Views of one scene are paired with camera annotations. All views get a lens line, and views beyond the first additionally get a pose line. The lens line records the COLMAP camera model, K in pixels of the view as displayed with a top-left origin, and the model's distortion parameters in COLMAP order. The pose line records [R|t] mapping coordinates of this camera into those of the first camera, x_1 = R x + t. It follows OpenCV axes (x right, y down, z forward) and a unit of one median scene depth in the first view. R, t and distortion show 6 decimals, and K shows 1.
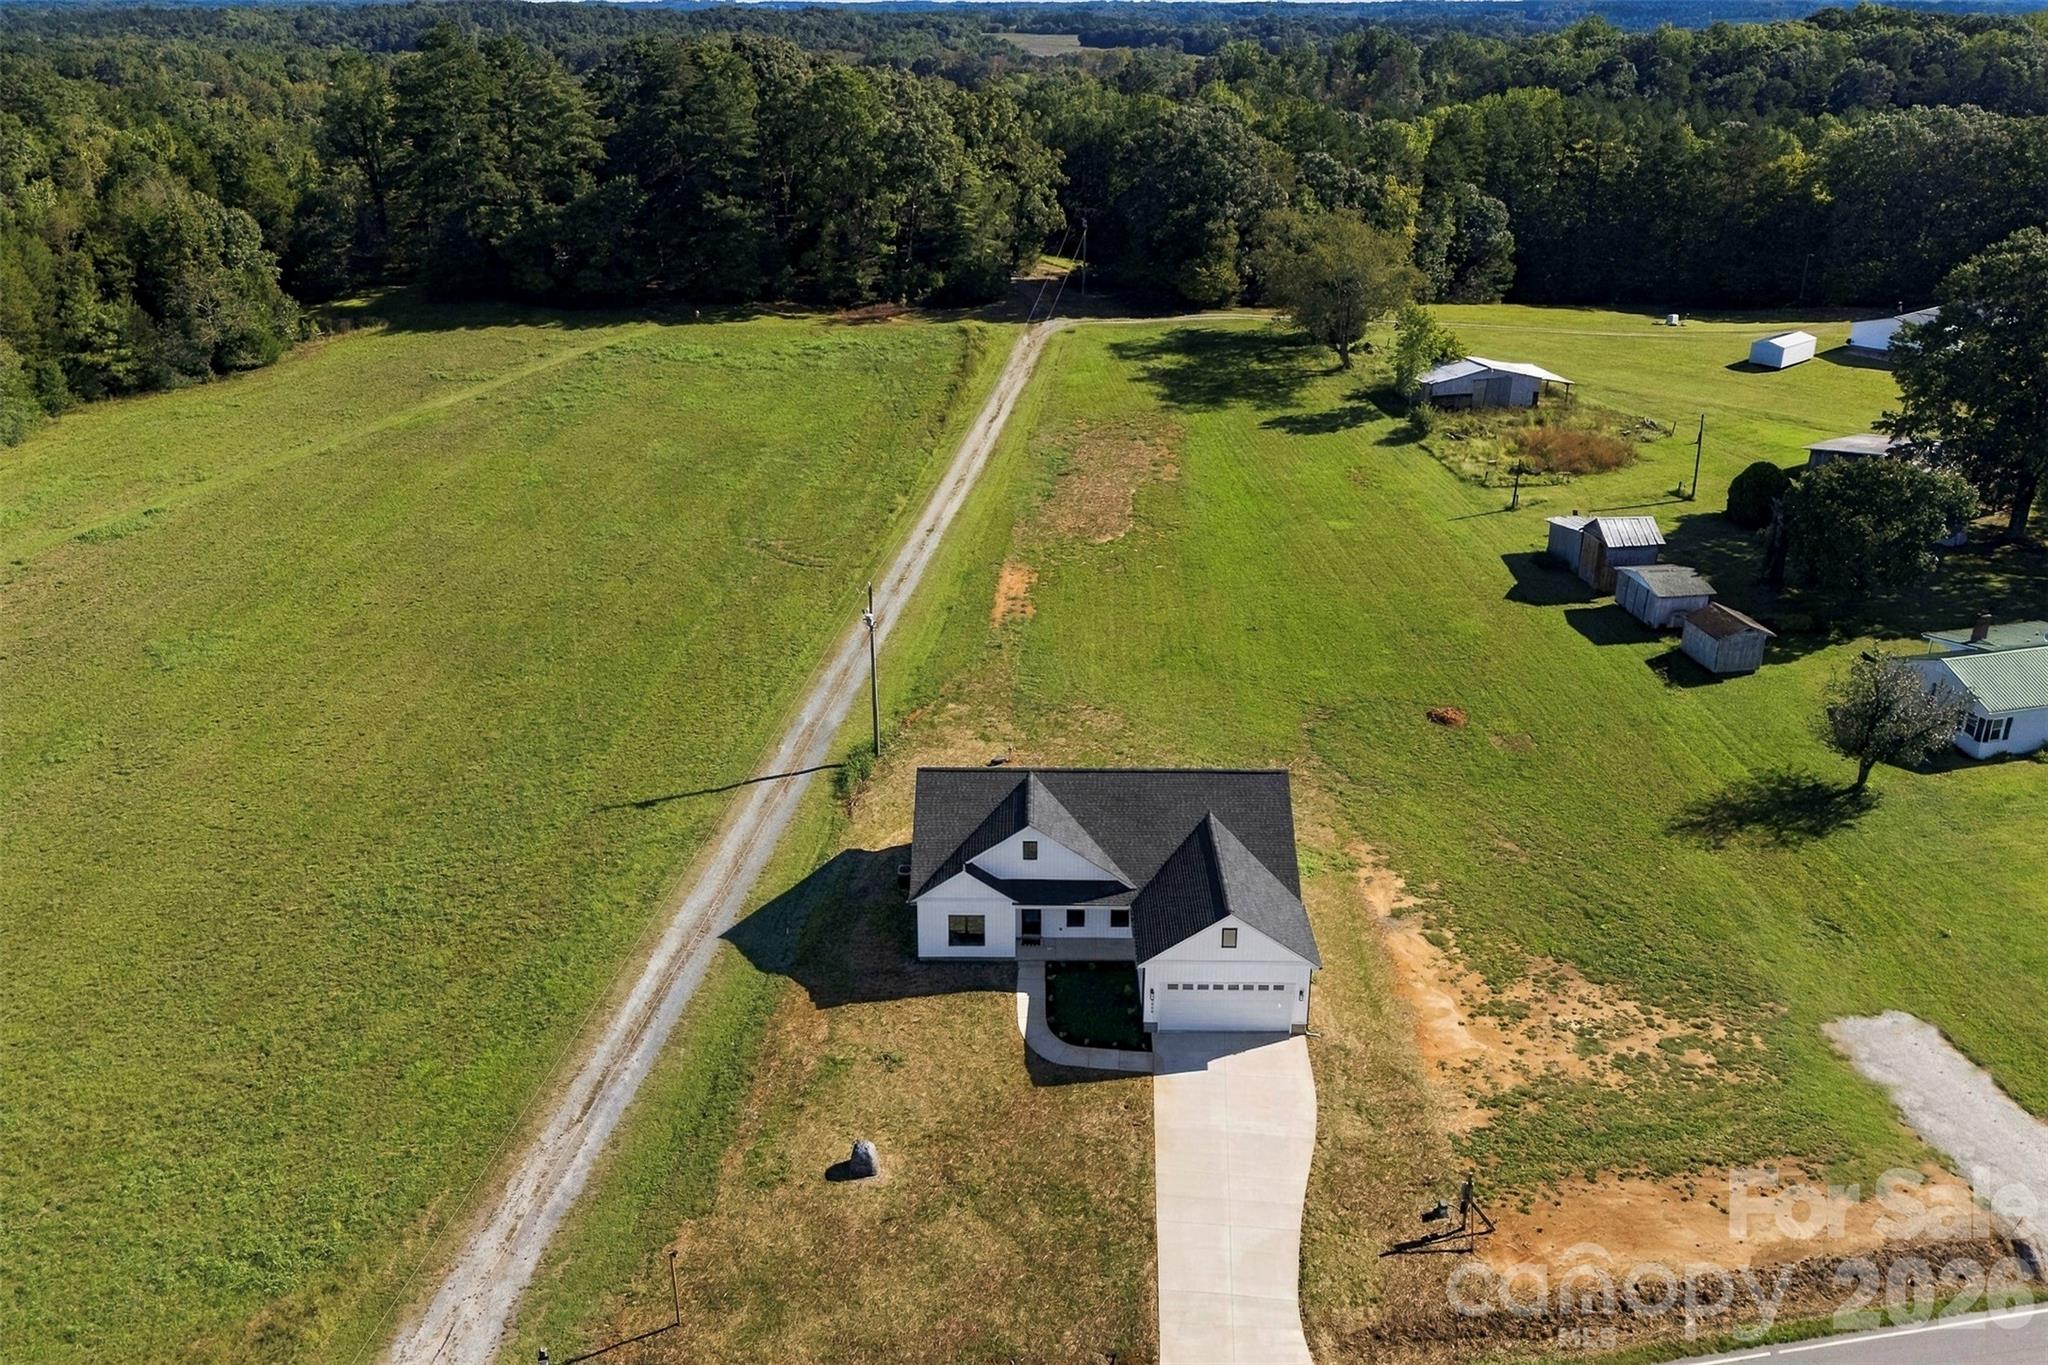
lens RADIAL K [[1500.5, 0, 1043.2], [0, 1500.5, 607.1], [0, 0, 1]] dist [0.054858, -0.041502]
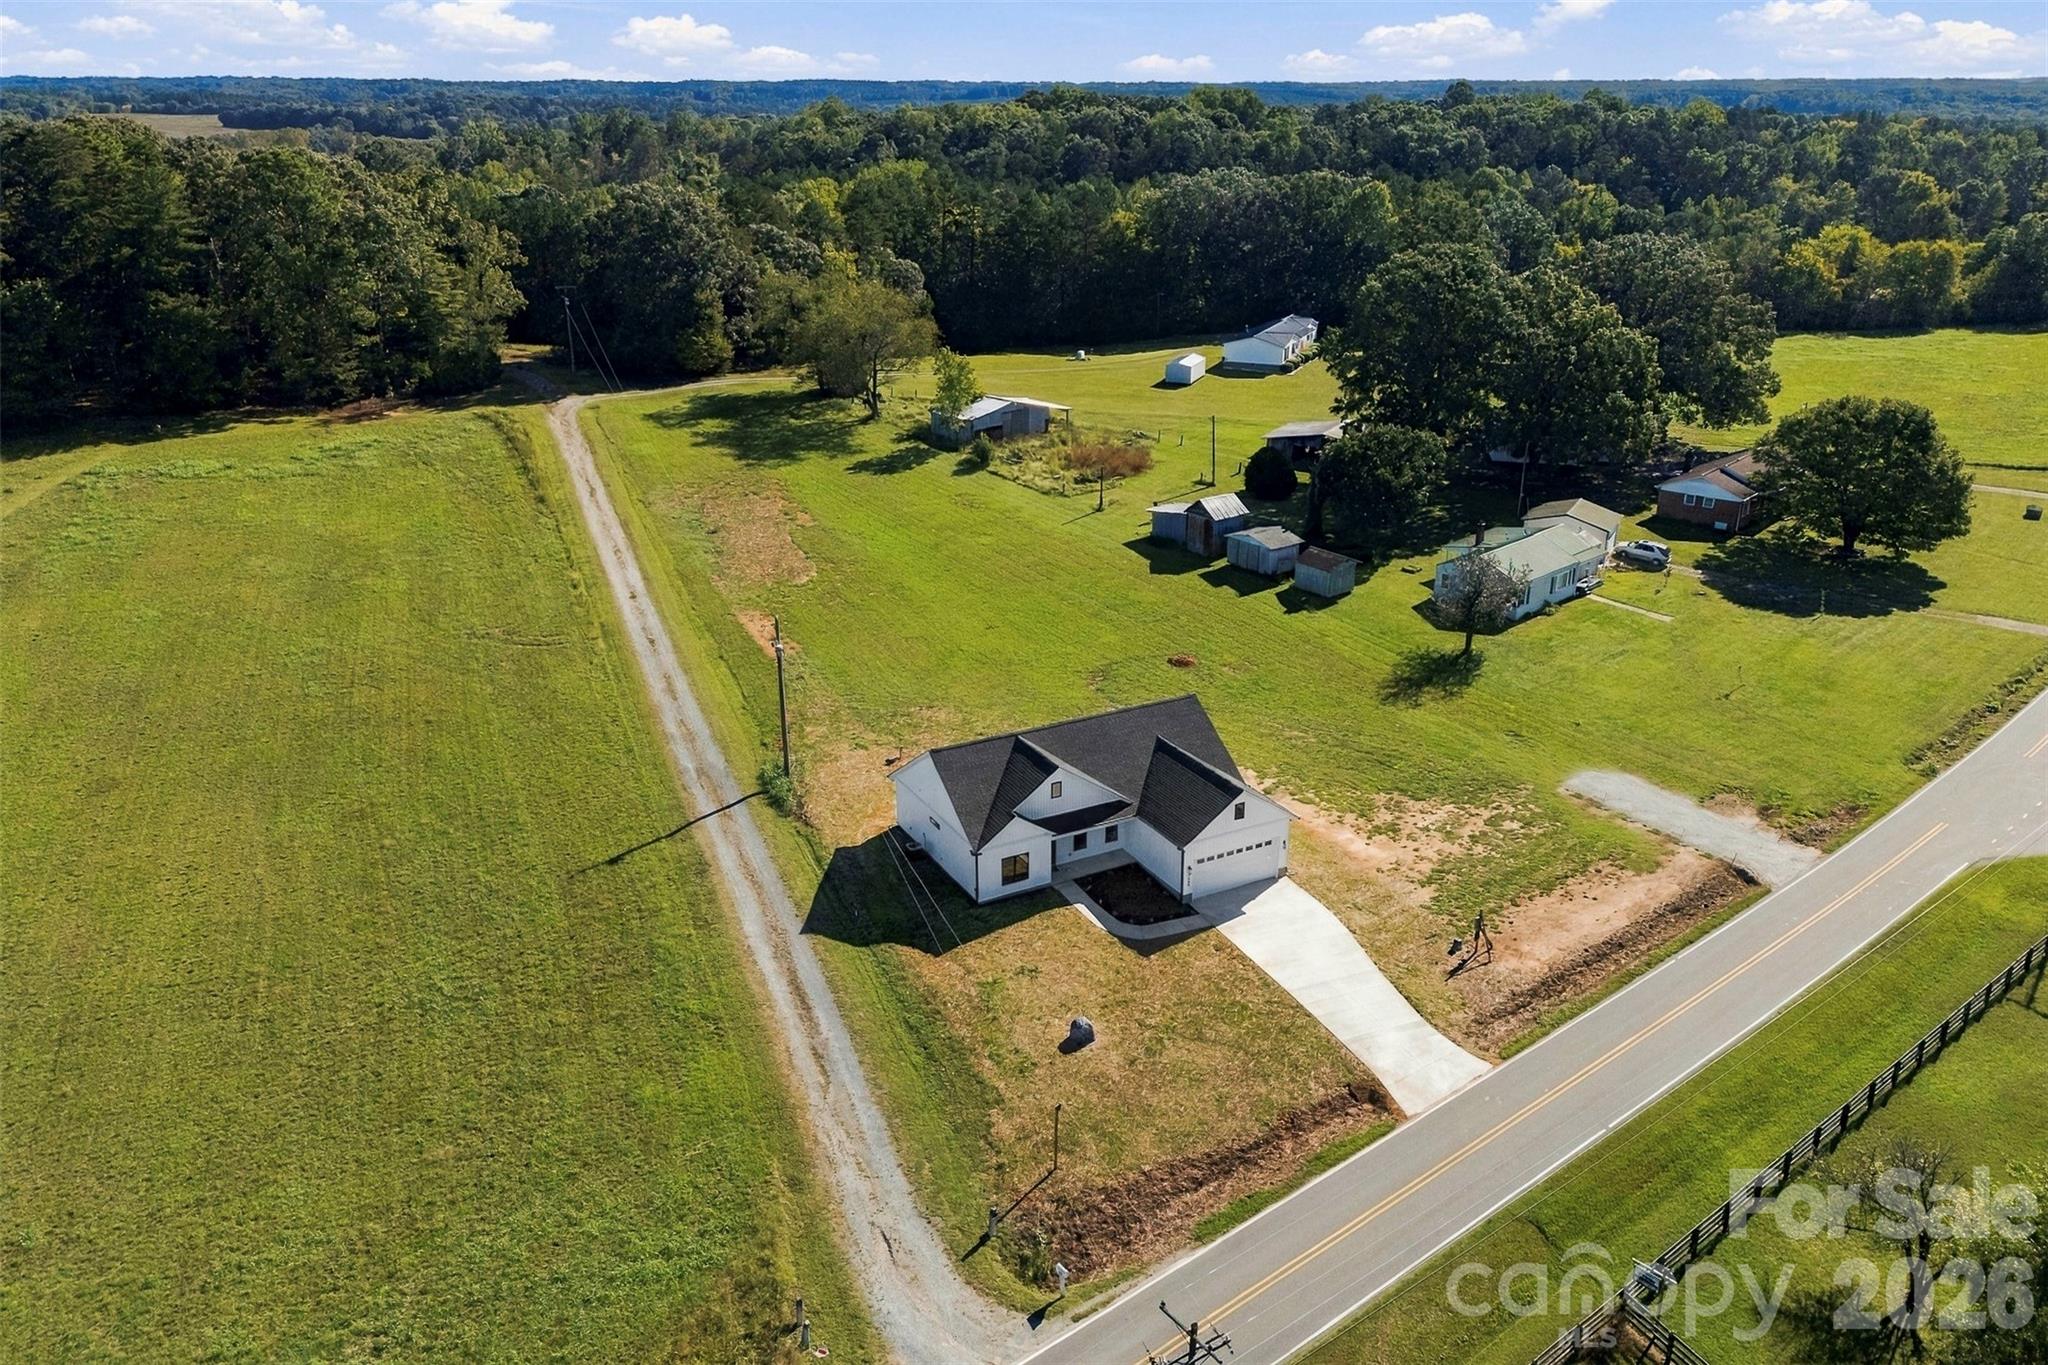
lens RADIAL K [[1500.5, 0, 1037.7], [0, 1500.5, 698.9], [0, 0, 1]] dist [0.054858, -0.041502]
pose [[0.876547, -0.183253, 0.445066, -0.339326], [0.180275, 0.982373, 0.049438, 0.017772], [-0.446280, 0.036899, 0.894132, -0.044224]]
